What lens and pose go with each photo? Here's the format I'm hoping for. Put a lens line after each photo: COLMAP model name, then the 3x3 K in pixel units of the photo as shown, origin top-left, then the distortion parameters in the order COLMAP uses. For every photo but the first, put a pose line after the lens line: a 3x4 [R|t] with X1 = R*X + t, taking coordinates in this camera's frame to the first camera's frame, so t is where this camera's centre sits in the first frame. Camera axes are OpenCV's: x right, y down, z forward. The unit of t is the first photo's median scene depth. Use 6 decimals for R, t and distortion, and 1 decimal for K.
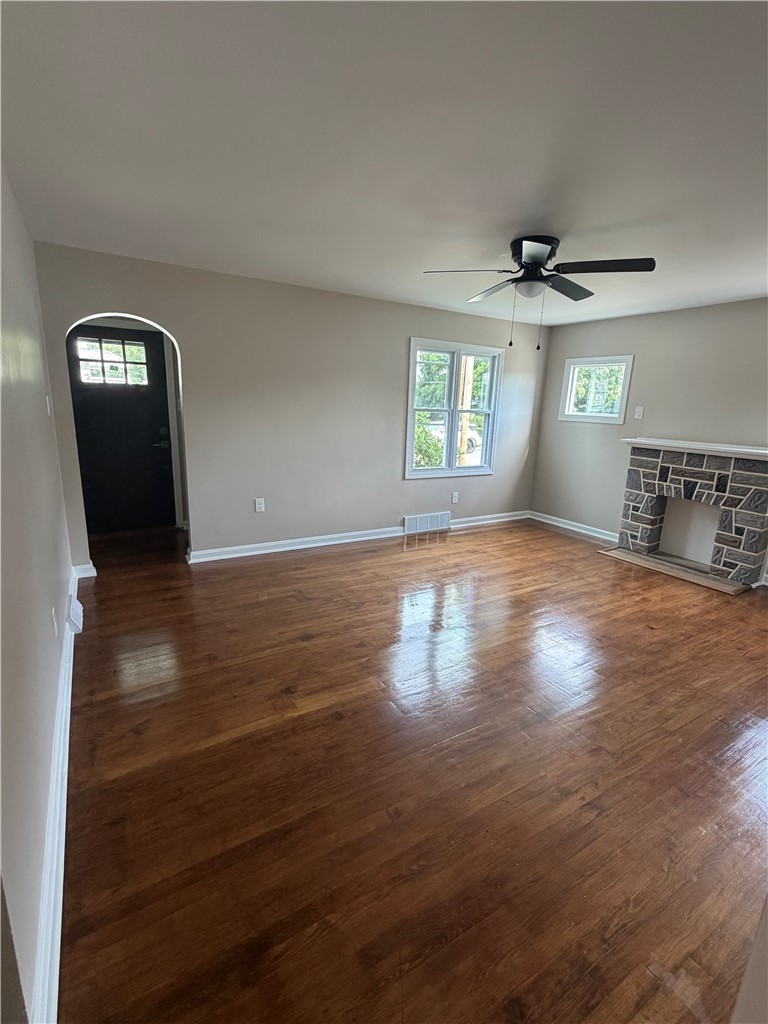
lens RADIAL K [[468.9, 0, 383.8], [0, 468.9, 513.2], [0, 0, 1]] dist [-0.000654, -0.000302]
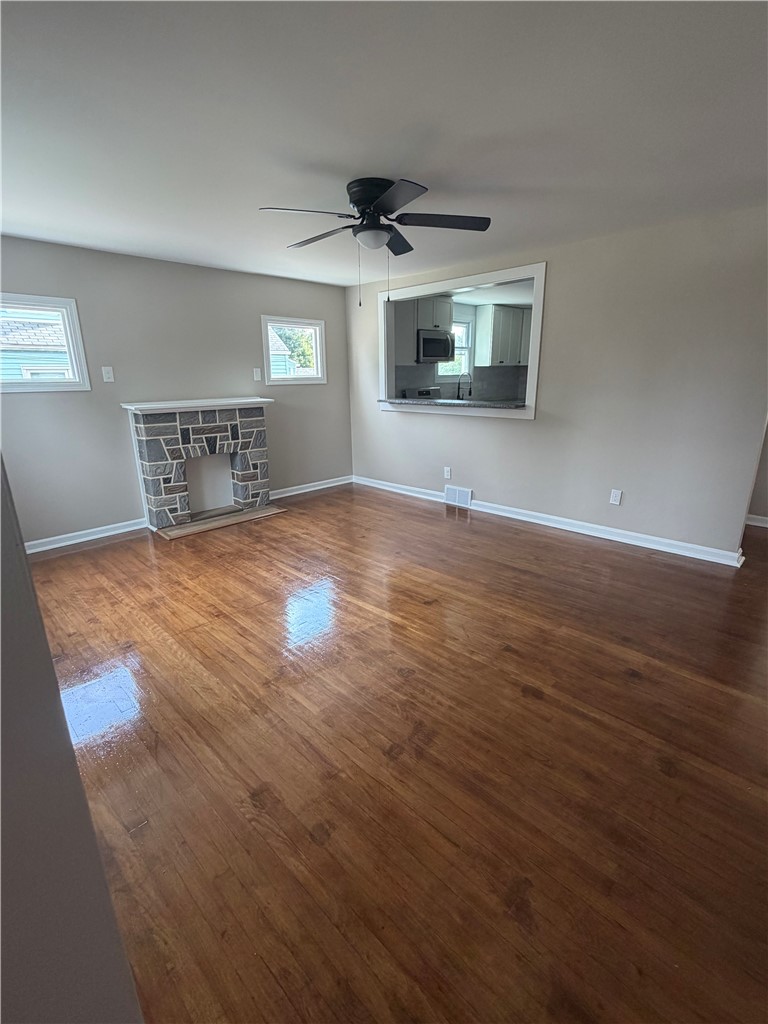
lens RADIAL K [[468.9, 0, 385.0], [0, 468.9, 509.7], [0, 0, 1]] dist [-0.000654, -0.000302]
pose [[-0.246554, -0.301315, 0.921097, -0.471590], [0.227070, 0.906021, 0.357164, -0.208962], [-0.942152, 0.297214, -0.154964, 0.842937]]
